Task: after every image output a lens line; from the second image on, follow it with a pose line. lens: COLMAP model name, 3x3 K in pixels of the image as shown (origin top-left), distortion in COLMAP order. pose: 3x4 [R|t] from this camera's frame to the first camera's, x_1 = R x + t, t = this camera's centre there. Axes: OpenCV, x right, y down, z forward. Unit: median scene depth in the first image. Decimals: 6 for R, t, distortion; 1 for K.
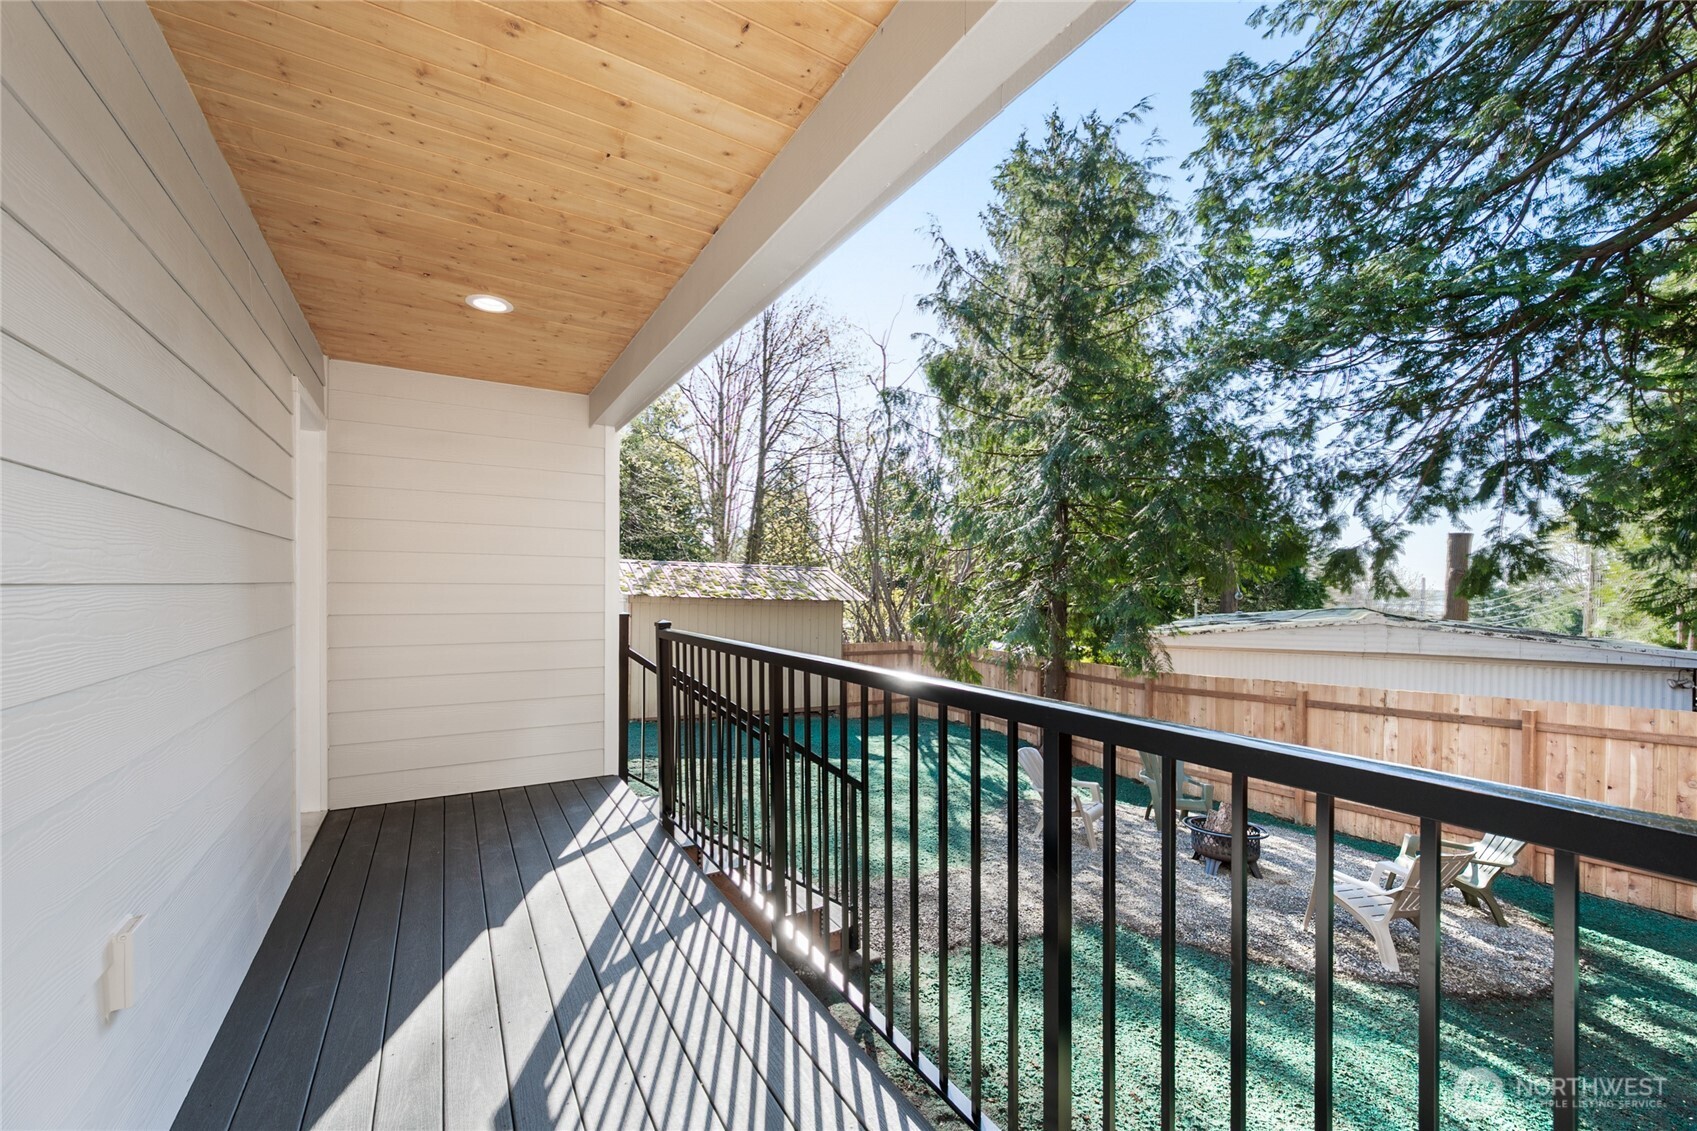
lens RADIAL K [[672.4, 0, 848.5], [0, 672.4, 565.5], [0, 0, 1]] dist [-0.000406, -0.000102]
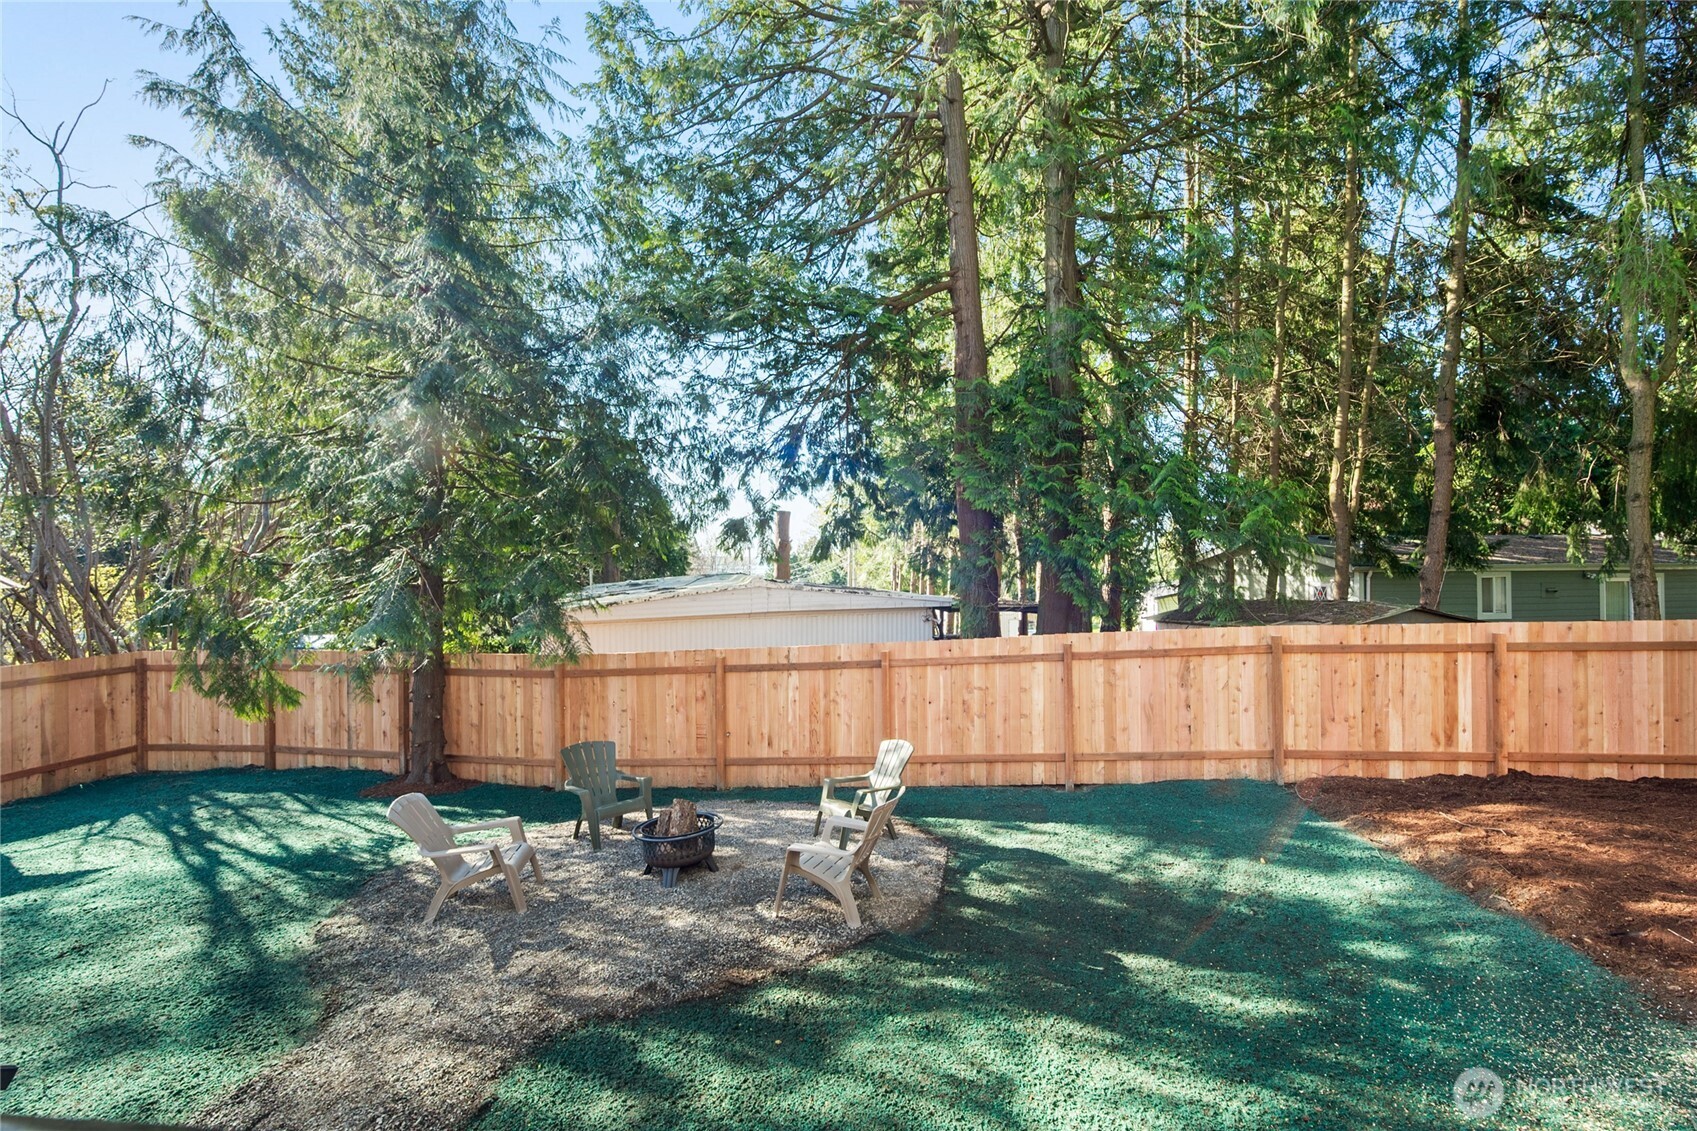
lens RADIAL K [[650.1, 0, 850.3], [0, 650.1, 560.5], [0, 0, 1]] dist [0.006506, -0.002432]
pose [[0.598854, -0.015665, 0.800705, 0.009021], [-0.013295, 0.999476, 0.029497, 0.007485], [-0.800748, -0.028309, 0.598332, 0.194776]]
